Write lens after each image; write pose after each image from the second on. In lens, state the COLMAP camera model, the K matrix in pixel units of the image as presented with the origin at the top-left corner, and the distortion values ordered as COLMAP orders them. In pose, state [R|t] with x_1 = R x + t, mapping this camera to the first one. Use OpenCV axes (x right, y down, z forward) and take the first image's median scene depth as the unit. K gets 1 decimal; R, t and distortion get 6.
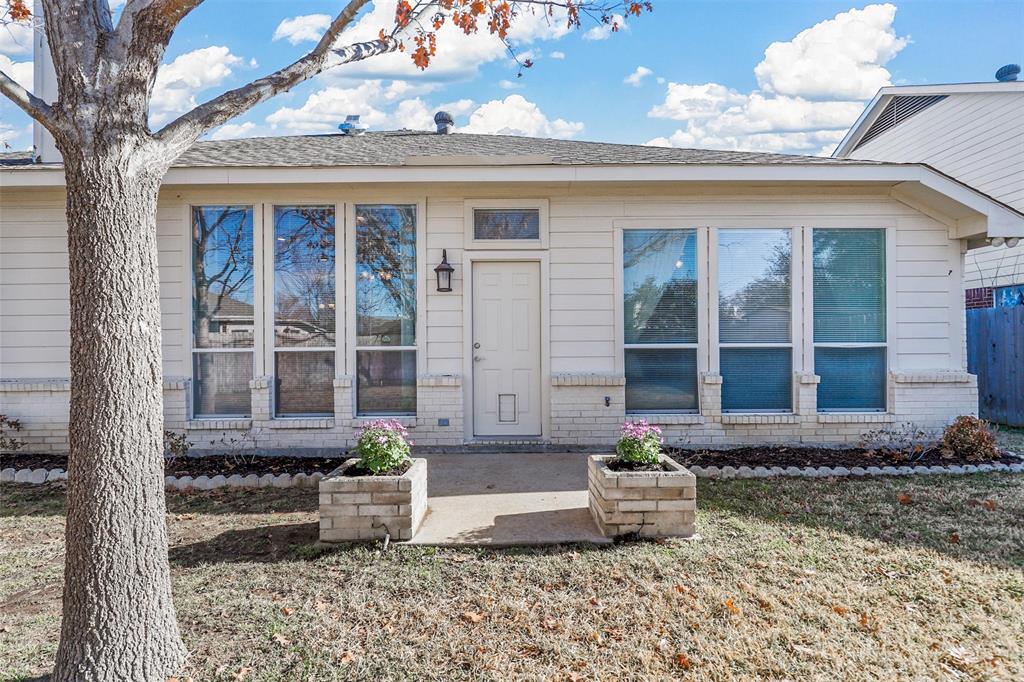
lens RADIAL K [[496.1, 0, 513.4], [0, 496.1, 342.4], [0, 0, 1]] dist [-0.001566, -0.000127]
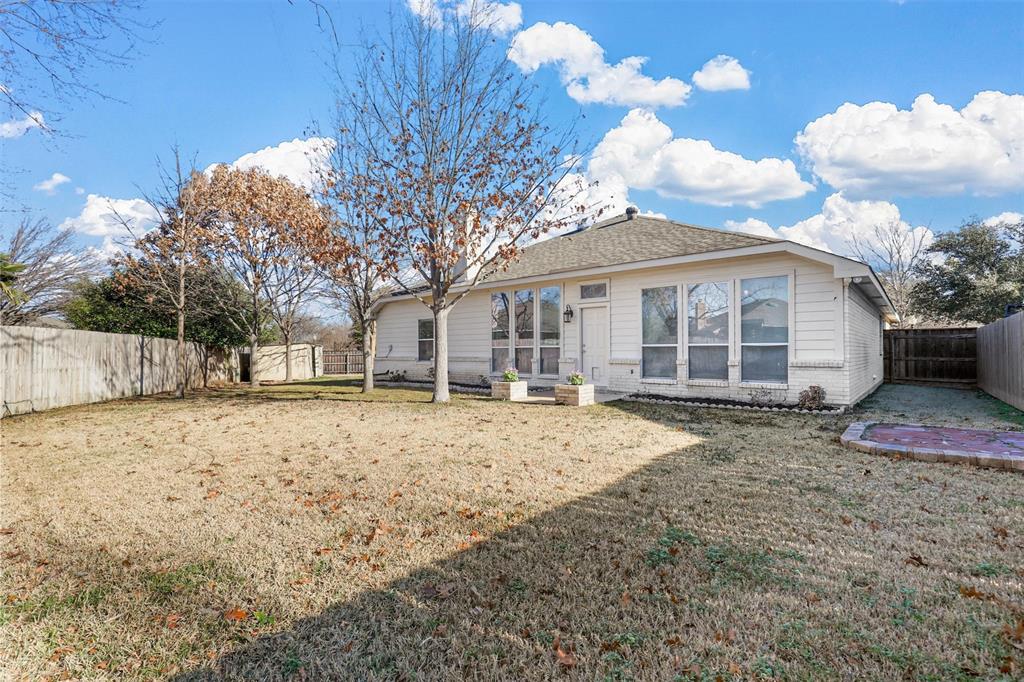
lens RADIAL K [[464.0, 0, 511.6], [0, 464.0, 343.4], [0, 0, 1]] dist [0.000017, -0.000744]
pose [[0.750190, -0.007578, -0.661179, 1.095525], [0.004261, 0.999969, -0.006626, 0.009284], [0.661209, 0.002154, 0.750199, -0.813920]]
